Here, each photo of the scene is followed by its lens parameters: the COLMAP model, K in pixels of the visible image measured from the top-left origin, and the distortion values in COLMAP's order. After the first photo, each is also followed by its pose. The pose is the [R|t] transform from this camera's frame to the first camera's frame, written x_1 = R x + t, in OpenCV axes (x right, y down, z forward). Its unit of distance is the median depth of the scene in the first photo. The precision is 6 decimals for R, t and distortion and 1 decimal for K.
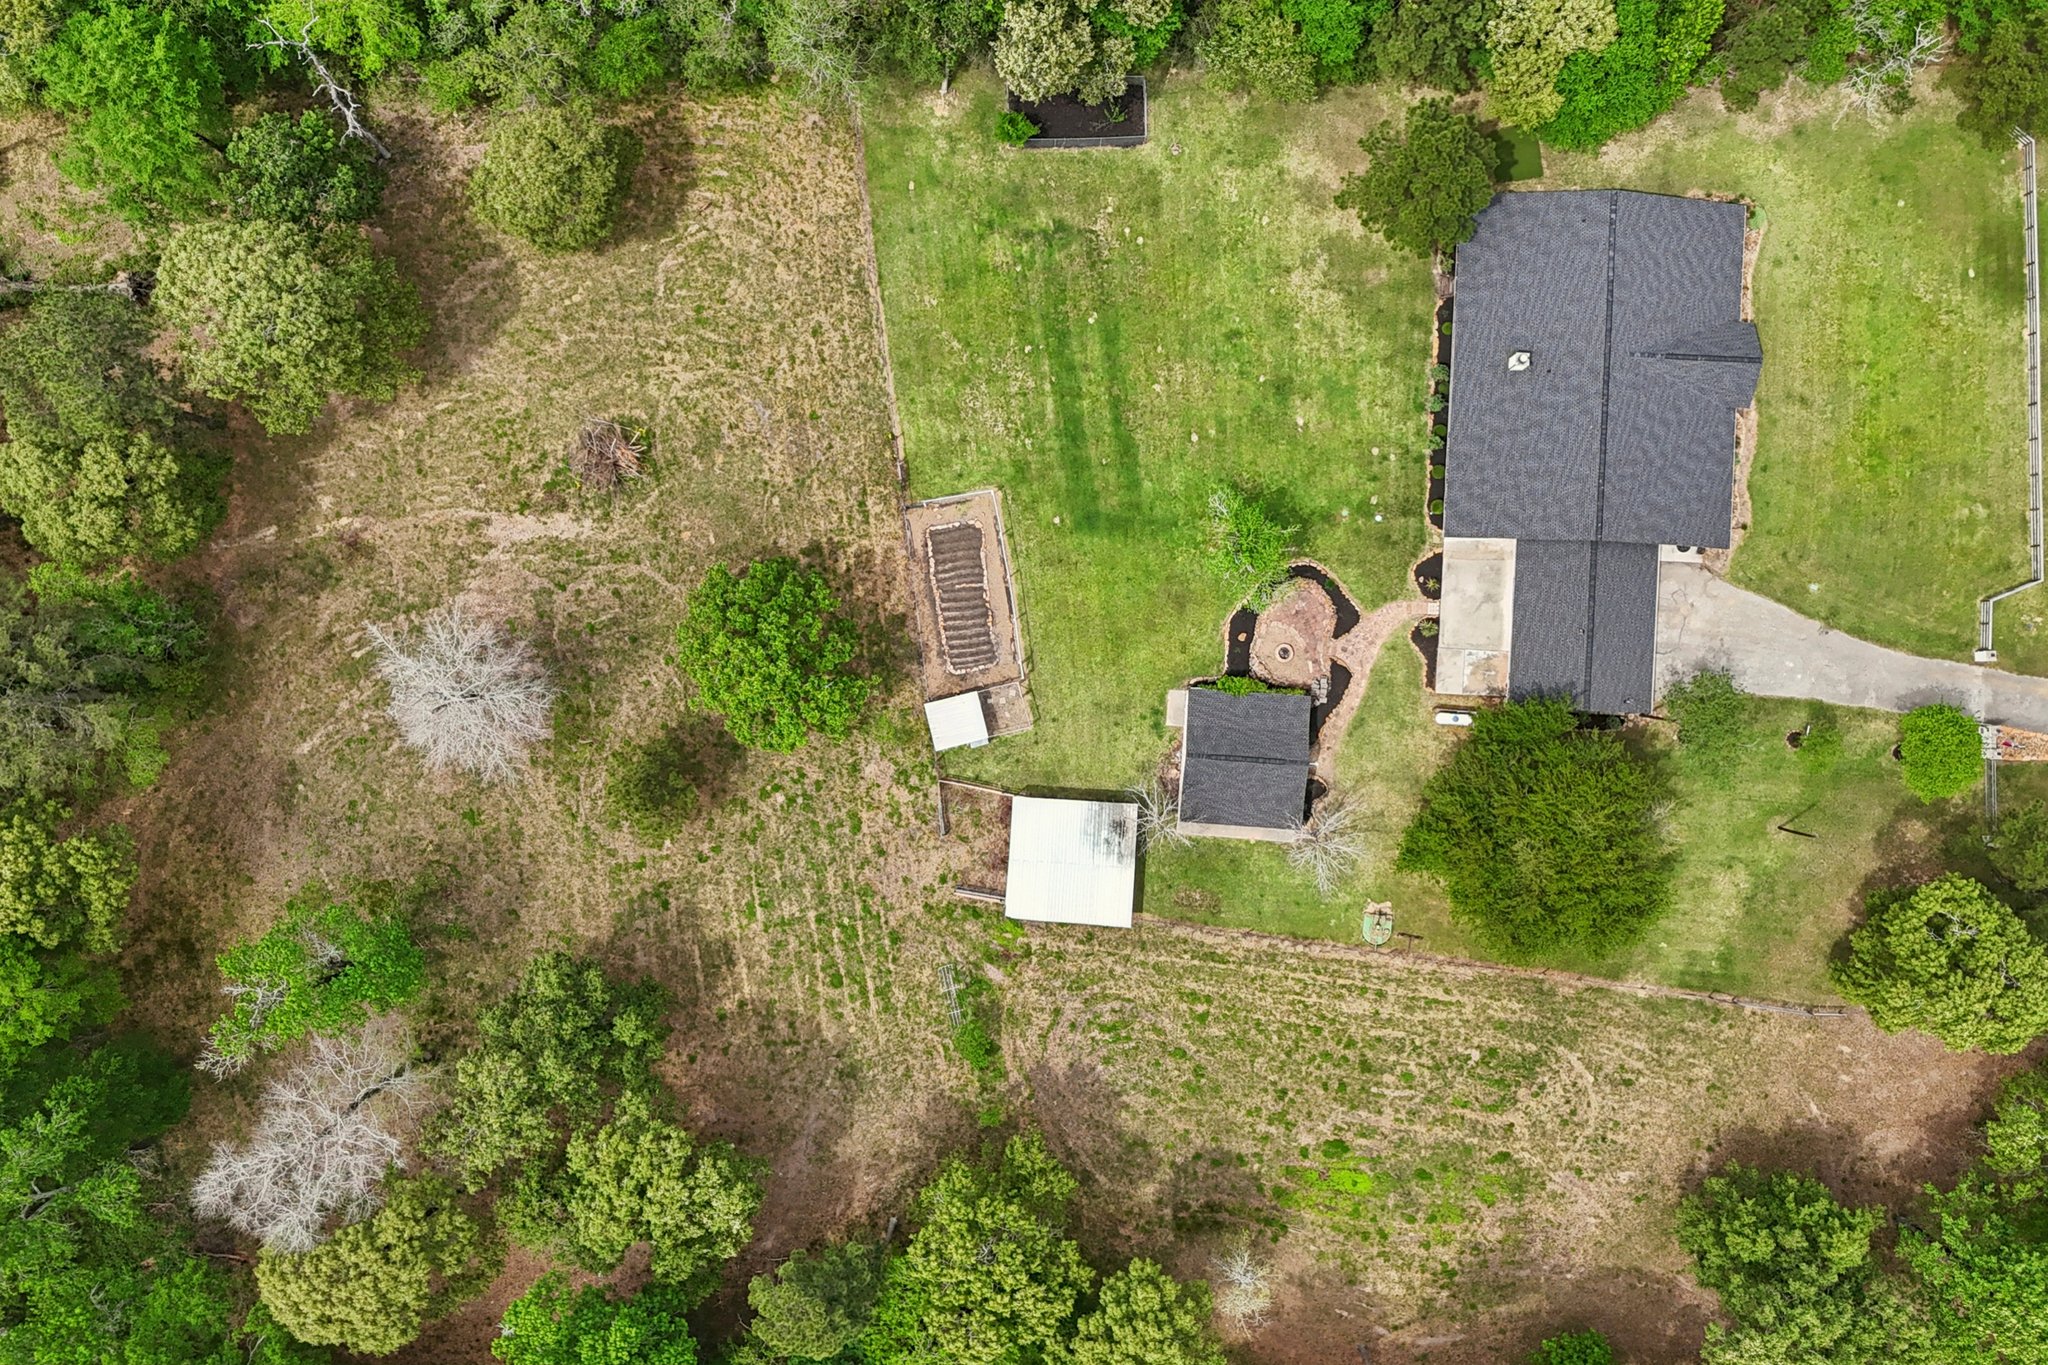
lens RADIAL K [[1871.9, 0, 952.5], [0, 1871.9, 723.7], [0, 0, 1]] dist [0.083318, -0.133005]
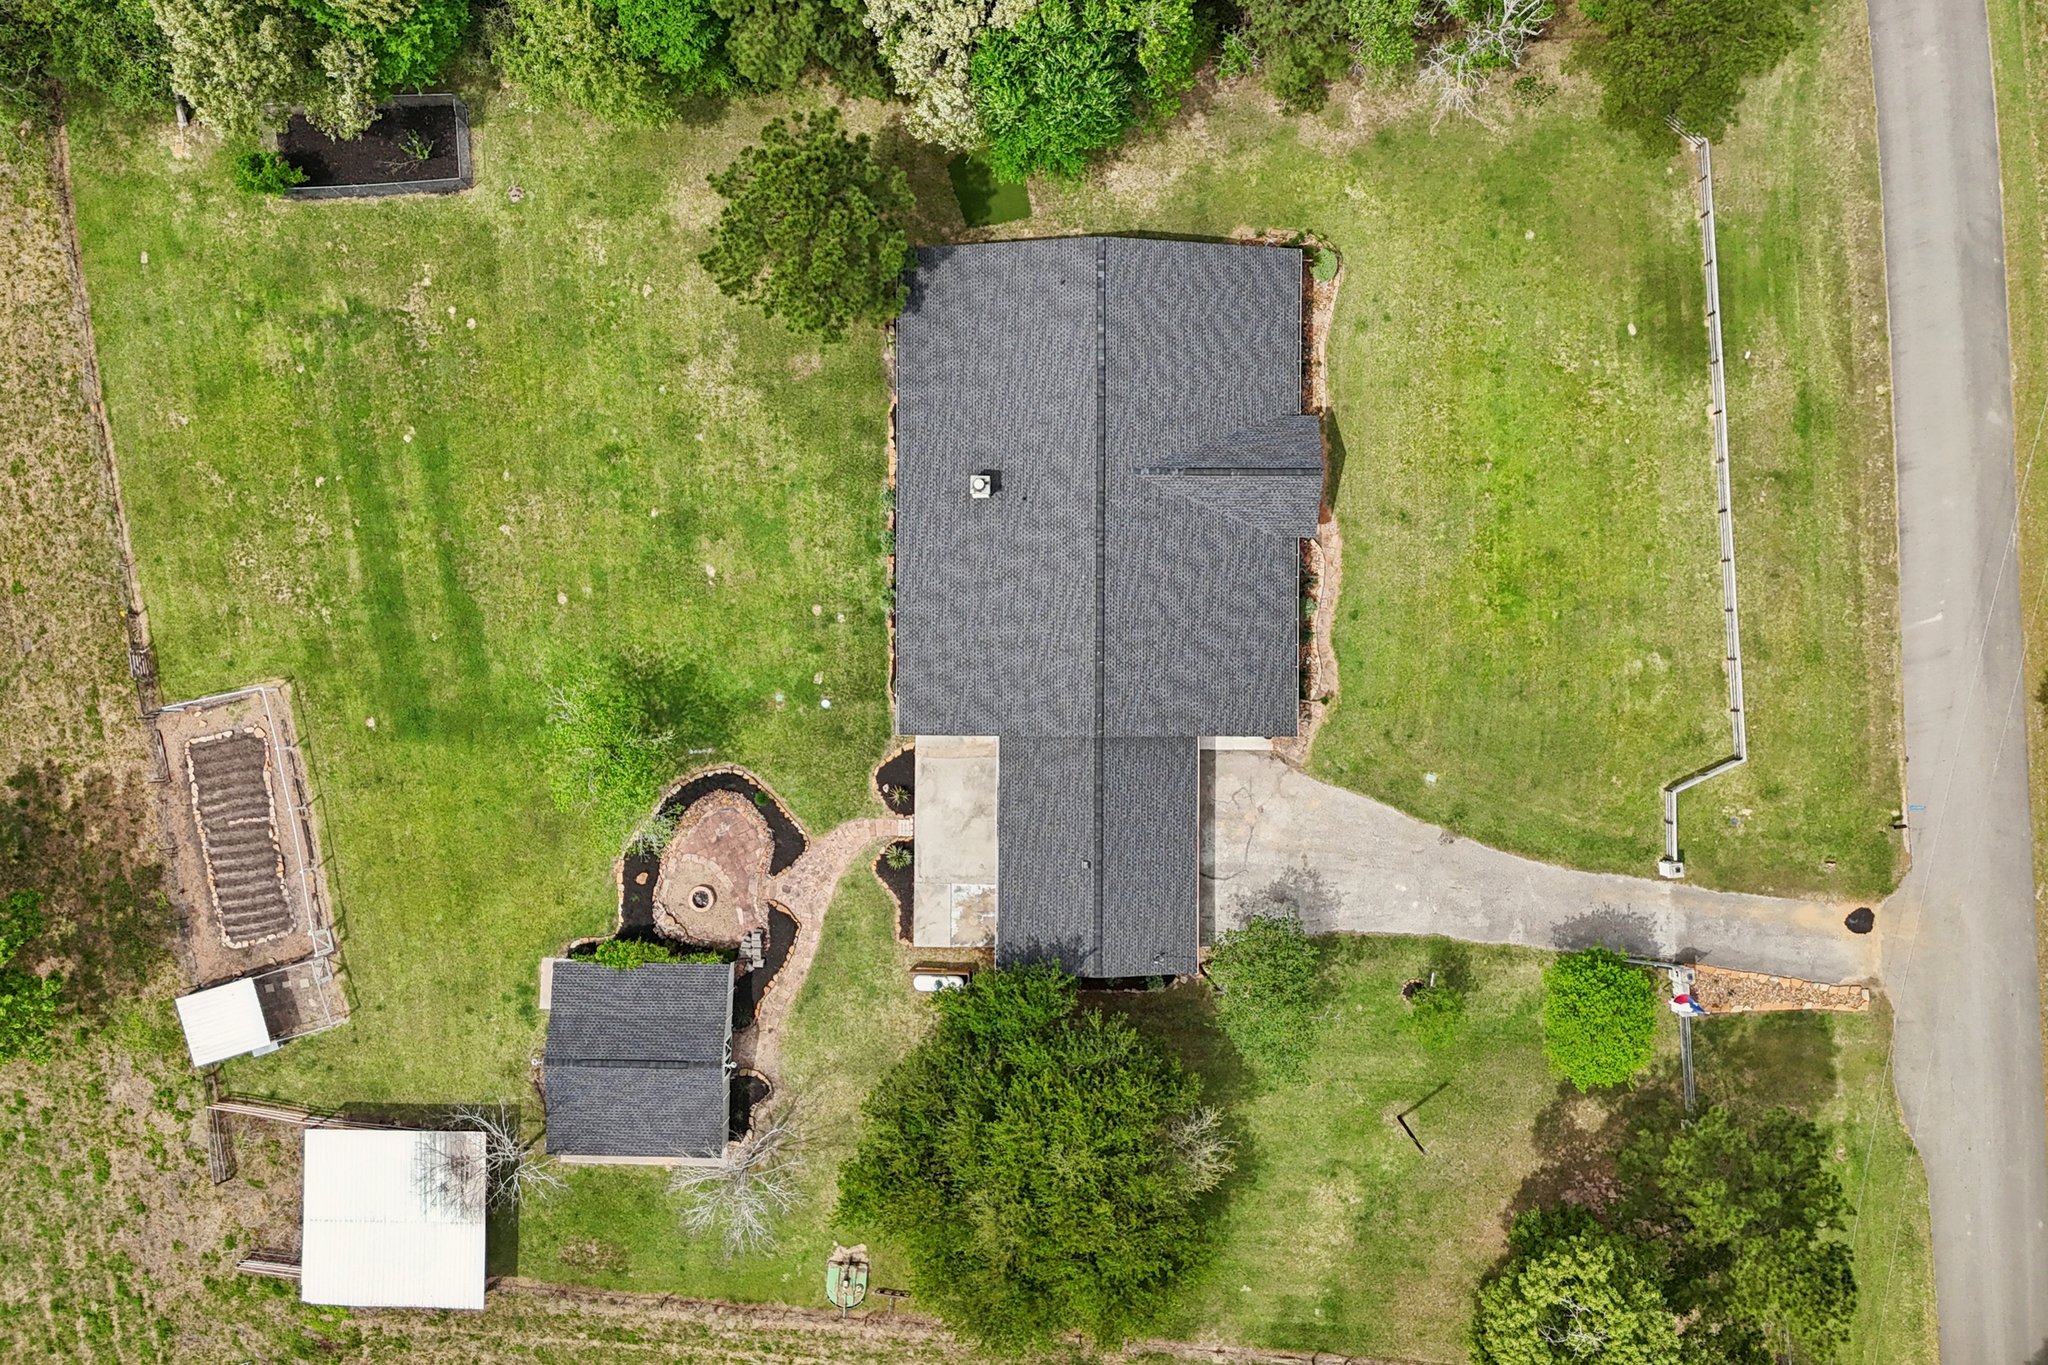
lens RADIAL K [[1871.9, 0, 1030.5], [0, 1871.9, 694.6], [0, 0, 1]] dist [0.083318, -0.133005]
pose [[0.999101, -0.041758, 0.007298, 0.298847], [0.041758, 0.999128, 0.000120, -0.109400], [-0.007297, 0.000185, 0.999973, 0.291388]]
